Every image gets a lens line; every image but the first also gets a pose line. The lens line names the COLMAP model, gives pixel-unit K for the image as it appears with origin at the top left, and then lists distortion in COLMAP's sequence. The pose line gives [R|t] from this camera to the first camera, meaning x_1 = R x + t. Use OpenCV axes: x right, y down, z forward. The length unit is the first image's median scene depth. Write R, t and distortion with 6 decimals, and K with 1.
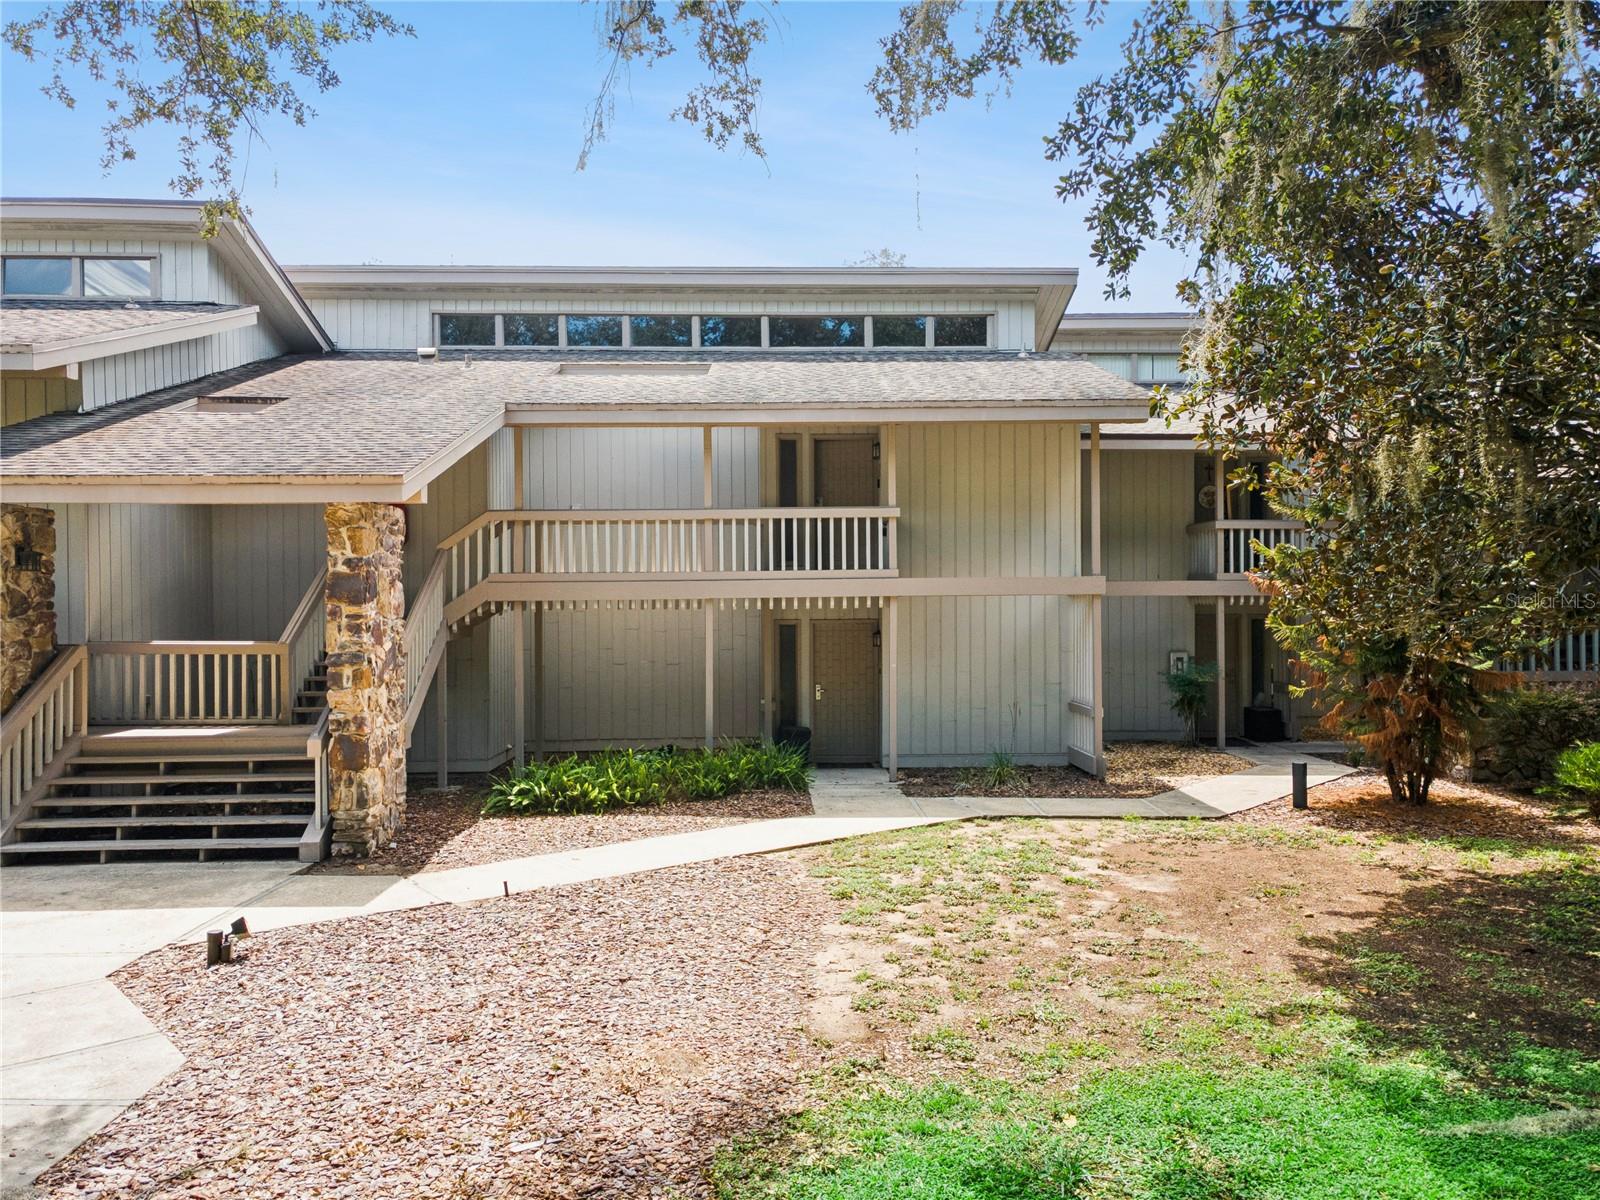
lens RADIAL K [[1109.5, 0, 820.2], [0, 1109.5, 623.6], [0, 0, 1]] dist [0.040830, -0.000404]
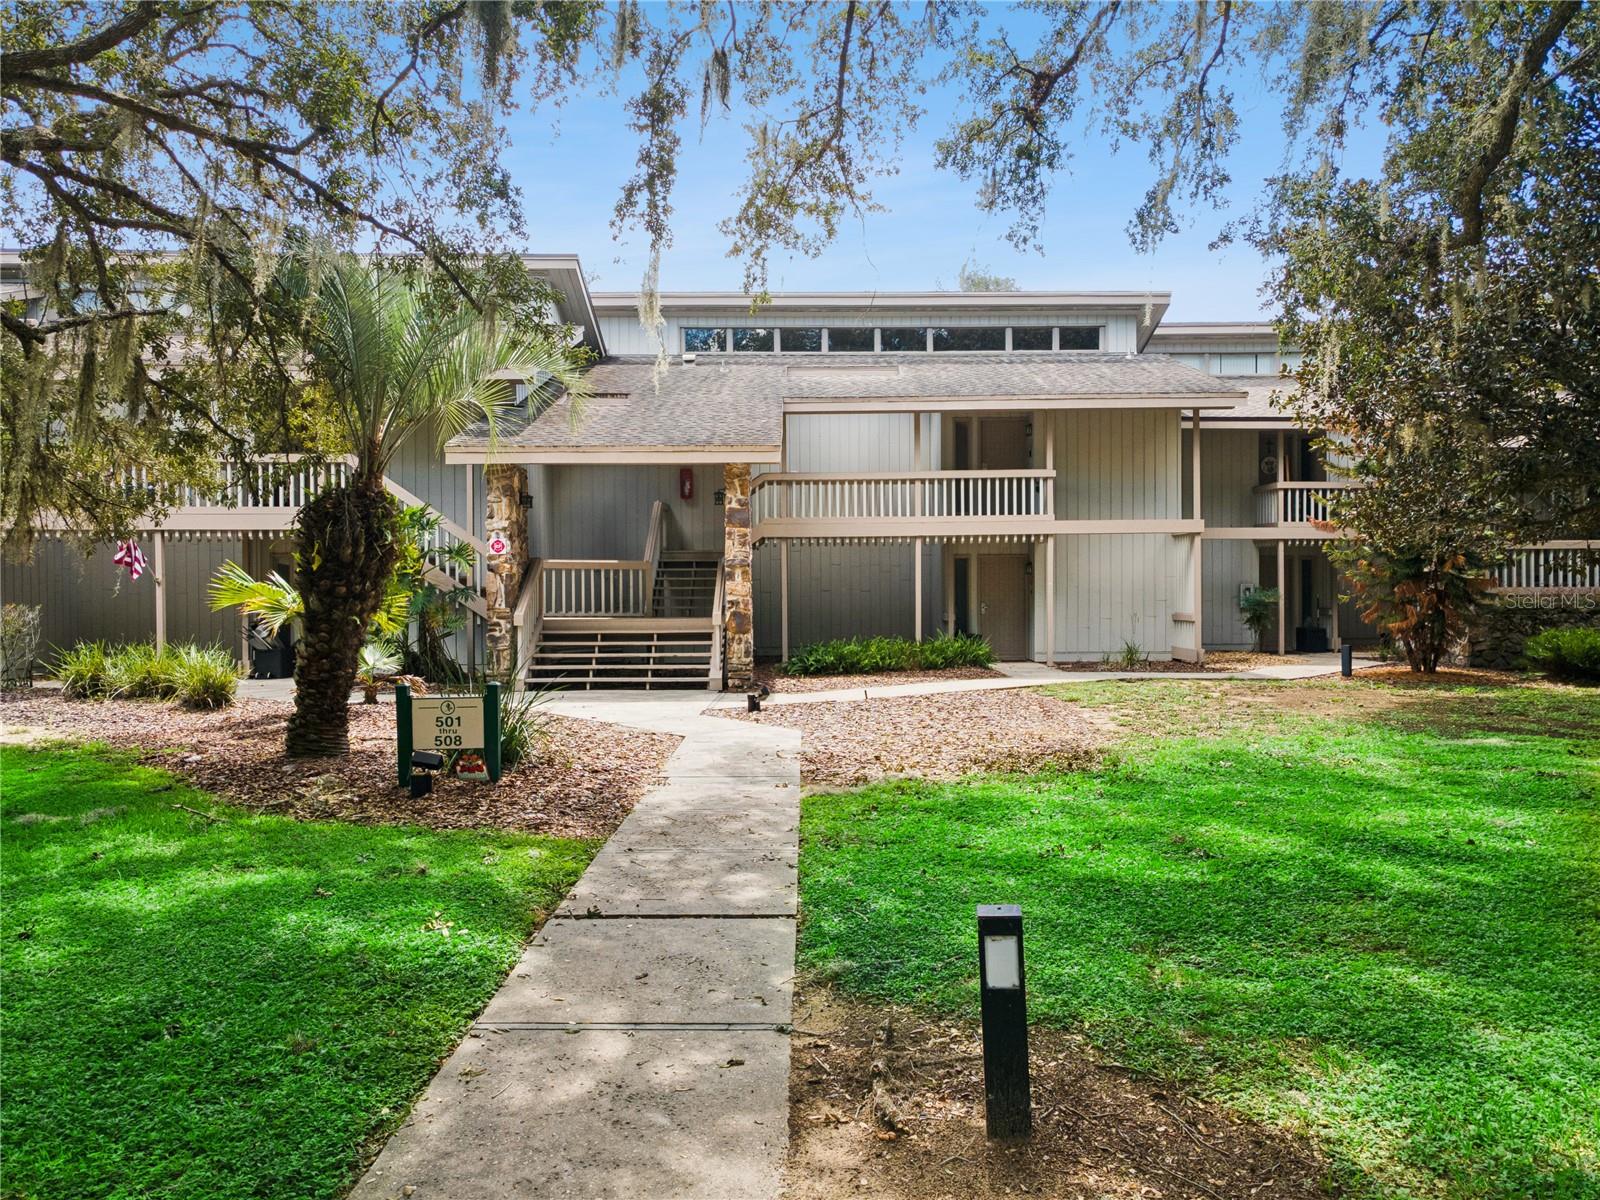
lens RADIAL K [[1116.3, 0, 800.0], [0, 1116.3, 600.0], [0, 0, 1]] dist [0.004472, 0.001725]
pose [[0.999628, 0.001567, -0.027236, -0.209309], [-0.001721, 0.999983, -0.005621, 0.066864], [0.027226, 0.005666, 0.999613, -0.405364]]
